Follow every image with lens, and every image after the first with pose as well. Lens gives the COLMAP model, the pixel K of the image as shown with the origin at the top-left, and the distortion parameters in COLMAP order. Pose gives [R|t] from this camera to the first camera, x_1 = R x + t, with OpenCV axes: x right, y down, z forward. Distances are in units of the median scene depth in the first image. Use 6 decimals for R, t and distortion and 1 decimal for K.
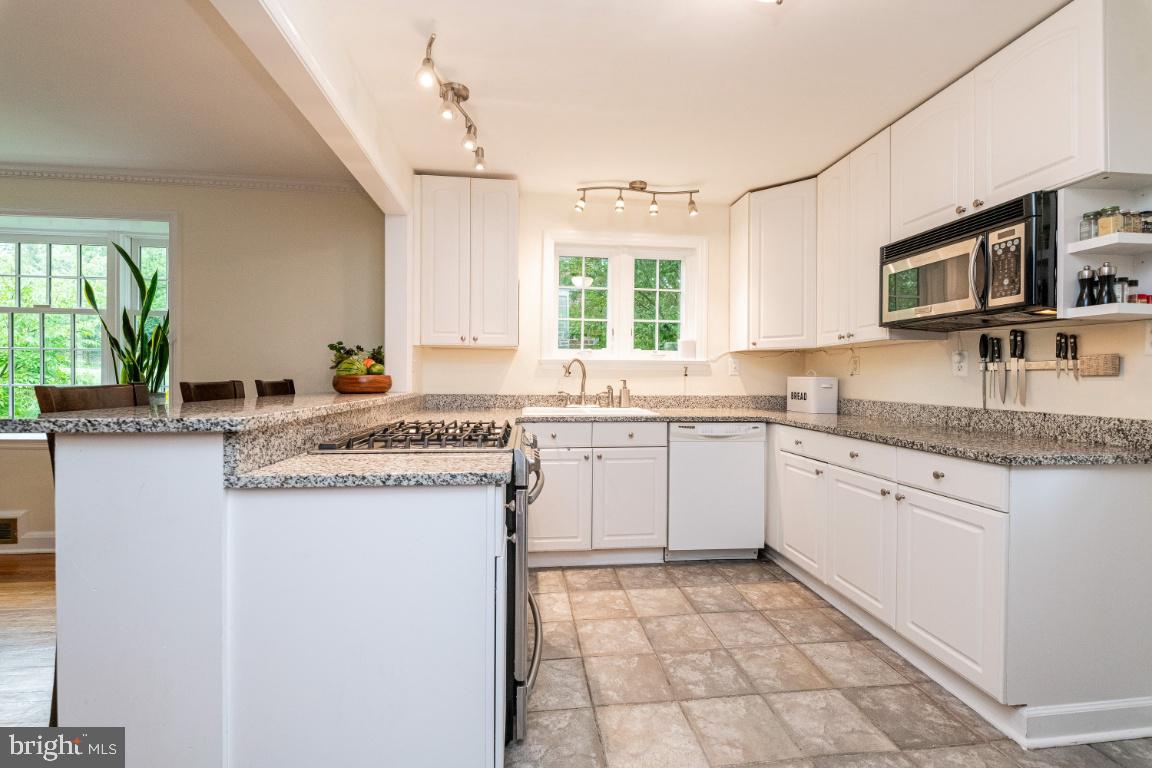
lens RADIAL K [[492.2, 0, 576.0], [0, 492.2, 384.0], [0, 0, 1]] dist [-0.004050, -0.010521]
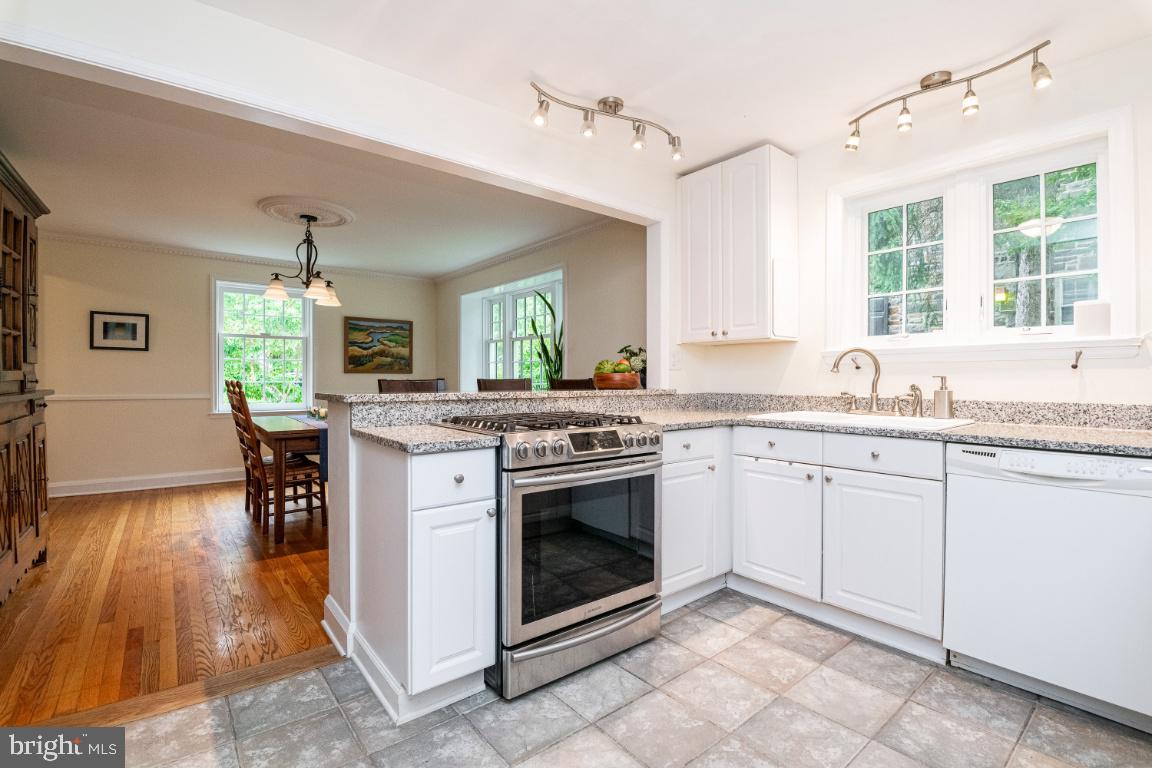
lens RADIAL K [[516.0, 0, 578.3], [0, 516.0, 381.2], [0, 0, 1]] dist [-0.001536, -0.015698]
pose [[0.536551, -0.004508, -0.843856, 0.564016], [-0.005085, 0.999950, -0.008575, 0.009590], [0.843852, 0.008892, 0.536502, 0.296990]]
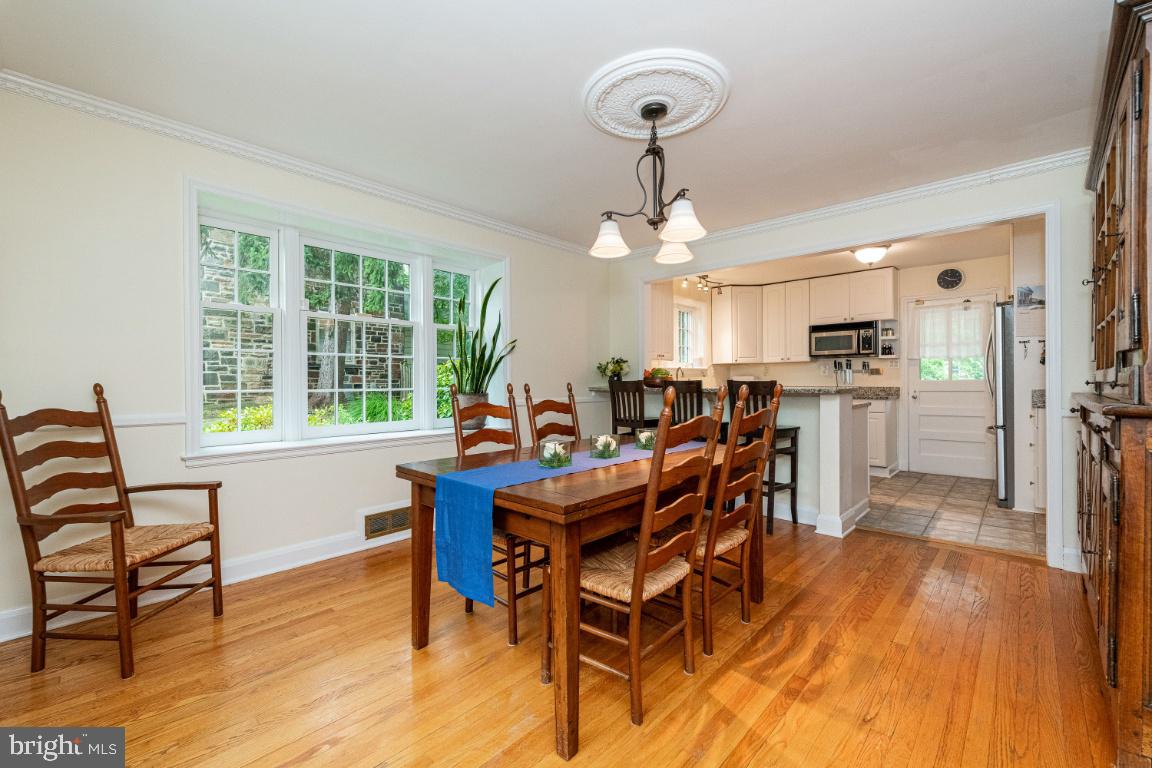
lens RADIAL K [[492.2, 0, 576.0], [0, 492.2, 384.0], [0, 0, 1]] dist [-0.004050, -0.010521]
pose [[0.752722, -0.018026, 0.658091, -1.926942], [0.020627, 0.999780, 0.003792, -0.006389], [-0.658015, 0.010720, 0.752929, -0.135328]]
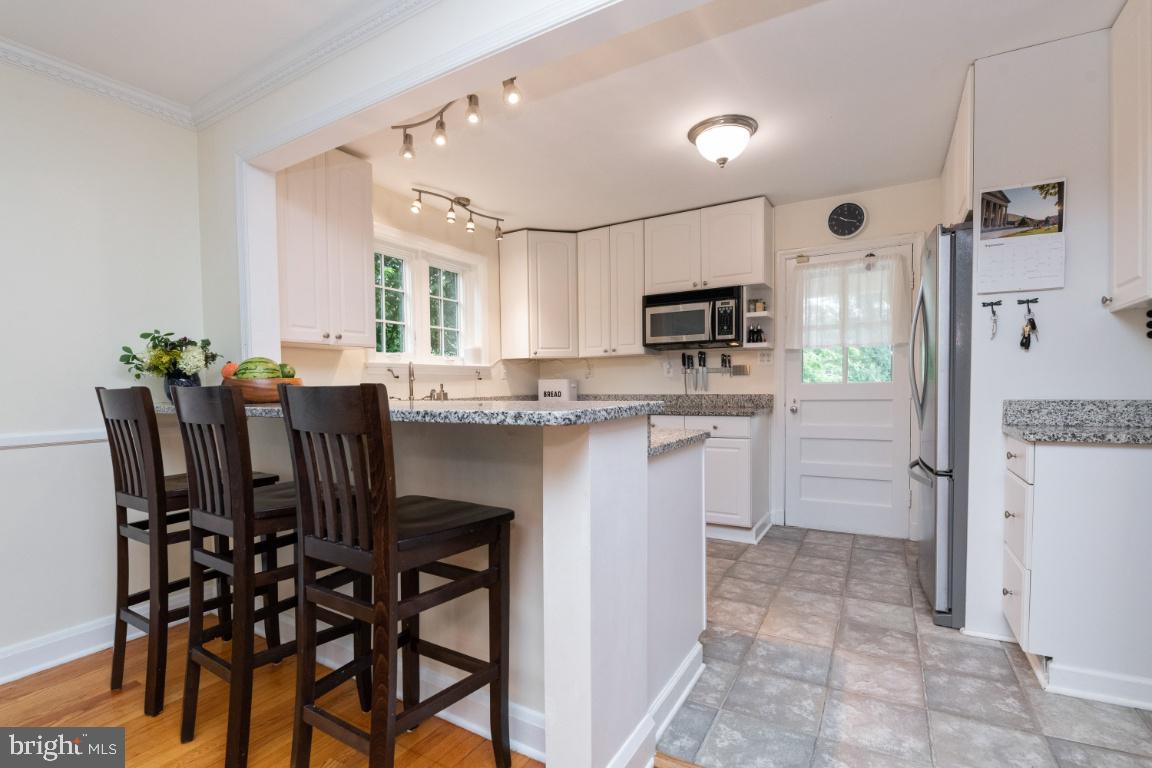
lens RADIAL K [[518.6, 0, 580.5], [0, 518.6, 421.1], [0, 0, 1]] dist [-0.039002, -0.000200]
pose [[0.593349, -0.069848, 0.801909, -0.831202], [0.029219, 0.997440, 0.065259, 0.011088], [-0.804415, -0.015290, 0.593871, 0.151050]]
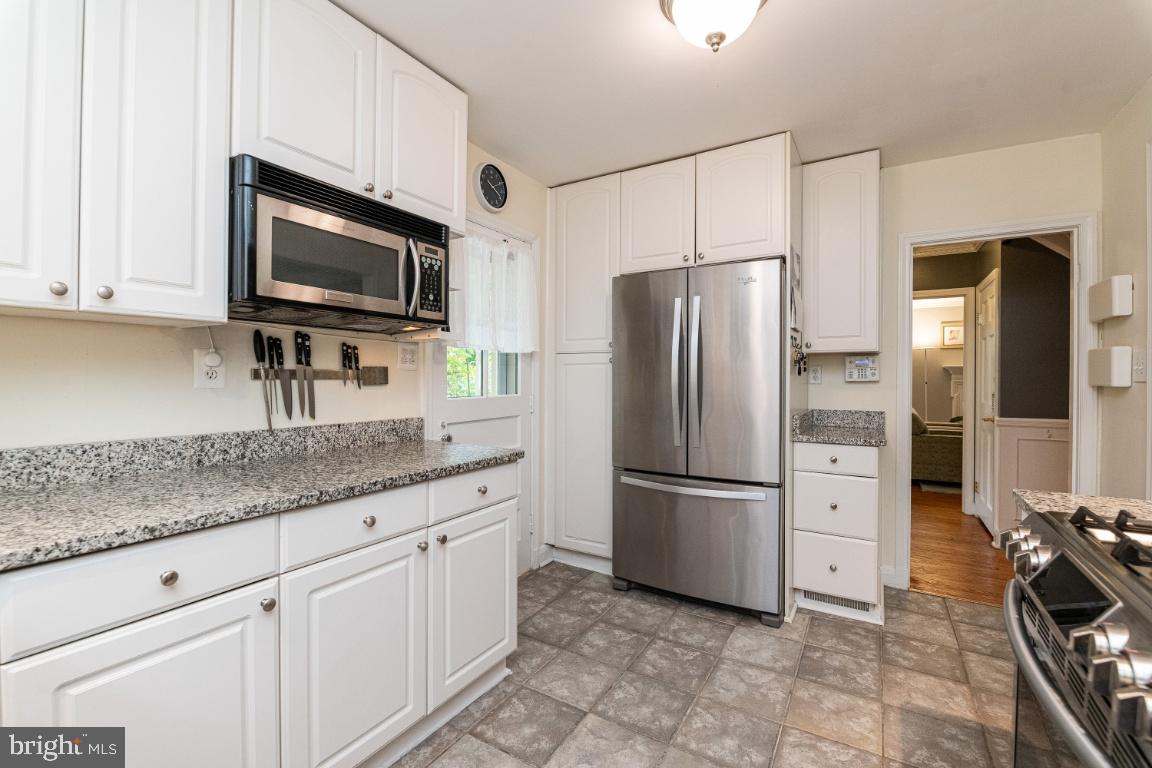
lens RADIAL K [[500.4, 0, 576.0], [0, 500.4, 384.0], [0, 0, 1]] dist [-0.001303, -0.000273]
pose [[-0.794480, -0.020195, 0.606955, -0.010421], [-0.003911, 0.999596, 0.028140, -0.038758], [-0.607278, 0.019983, -0.794238, 1.164279]]
